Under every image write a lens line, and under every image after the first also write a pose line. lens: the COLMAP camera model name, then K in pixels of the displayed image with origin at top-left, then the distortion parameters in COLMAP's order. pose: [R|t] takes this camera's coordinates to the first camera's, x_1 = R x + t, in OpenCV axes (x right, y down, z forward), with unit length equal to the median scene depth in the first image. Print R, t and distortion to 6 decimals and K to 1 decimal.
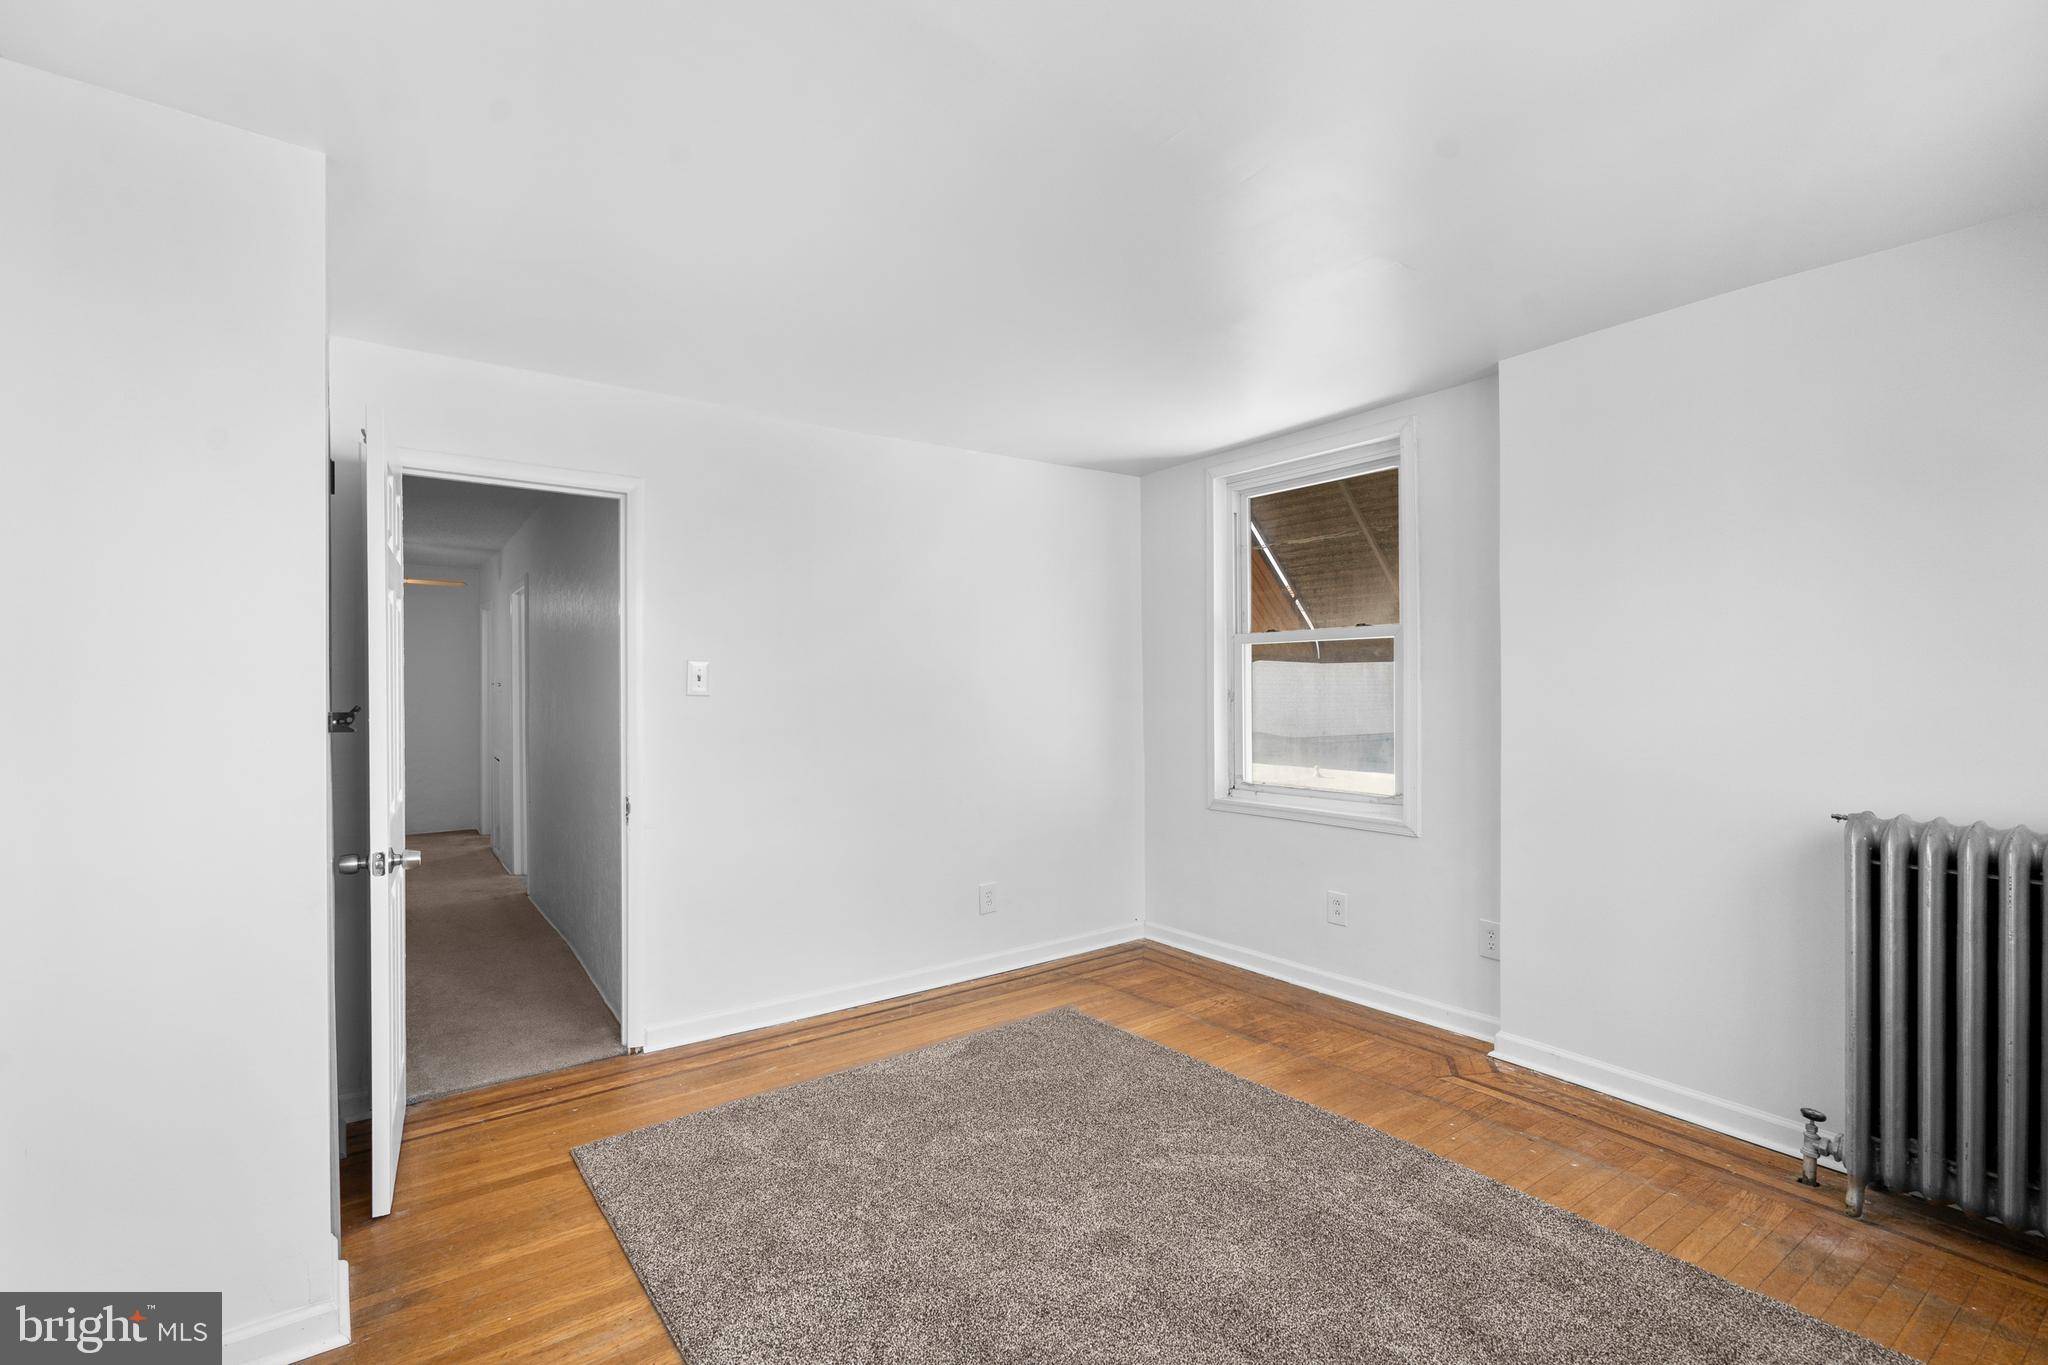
lens RADIAL K [[954.5, 0, 1024.0], [0, 954.5, 682.5], [0, 0, 1]] dist [0.000593, 0.000080]
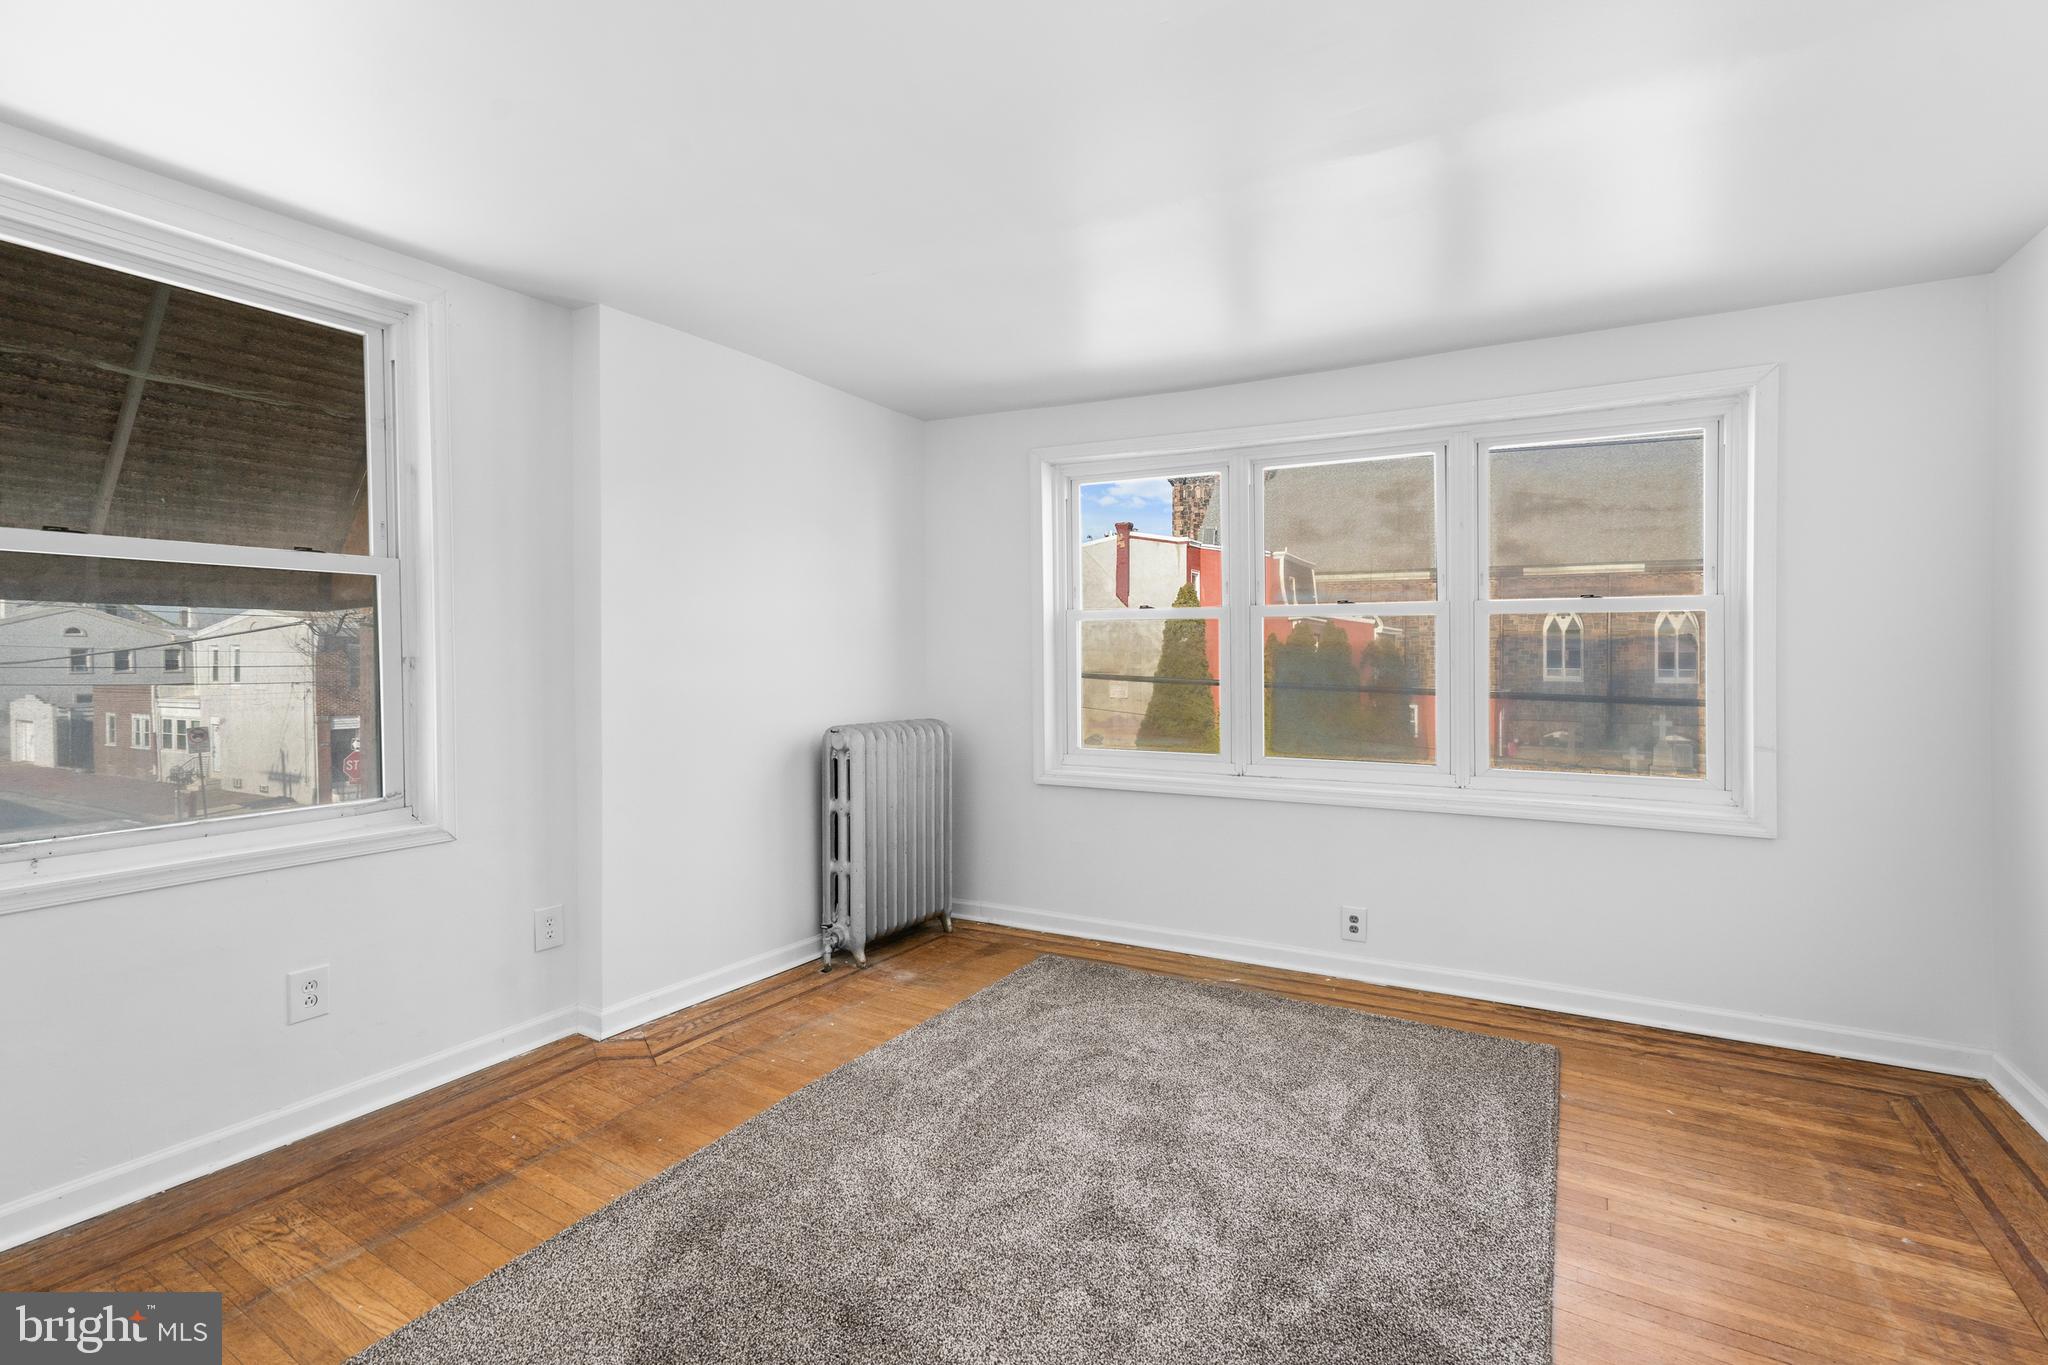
lens RADIAL K [[944.1, 0, 1015.5], [0, 944.1, 653.9], [0, 0, 1]] dist [0.002384, 0.001979]
pose [[-0.368630, 0.001060, 0.929576, -0.530723], [0.005881, 0.999982, 0.001192, 0.015115], [-0.929558, 0.005906, -0.368630, 0.980390]]
